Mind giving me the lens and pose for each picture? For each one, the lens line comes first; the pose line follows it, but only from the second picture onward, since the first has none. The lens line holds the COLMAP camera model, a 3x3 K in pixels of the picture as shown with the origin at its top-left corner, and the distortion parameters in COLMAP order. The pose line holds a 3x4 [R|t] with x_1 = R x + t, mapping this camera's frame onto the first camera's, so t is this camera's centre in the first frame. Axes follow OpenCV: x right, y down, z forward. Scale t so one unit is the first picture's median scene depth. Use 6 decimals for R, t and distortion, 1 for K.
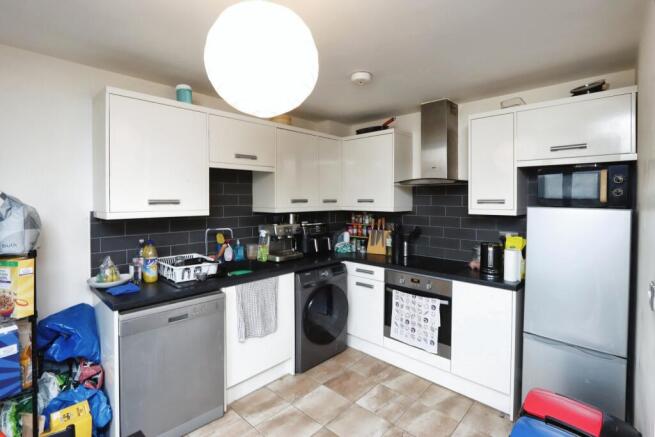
lens RADIAL K [[309.8, 0, 329.3], [0, 309.8, 207.0], [0, 0, 1]] dist [-0.002477, 0.000184]
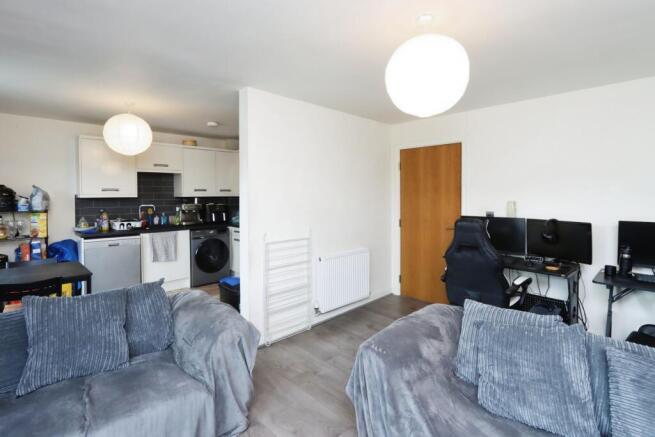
lens RADIAL K [[314.1, 0, 329.8], [0, 314.1, 203.3], [0, 0, 1]] dist [0.000274, 0.000359]
pose [[0.998936, -0.001451, -0.046094, 0.707842], [0.001744, 0.999979, 0.006320, 0.043751], [0.046084, -0.006393, 0.998917, -0.697066]]
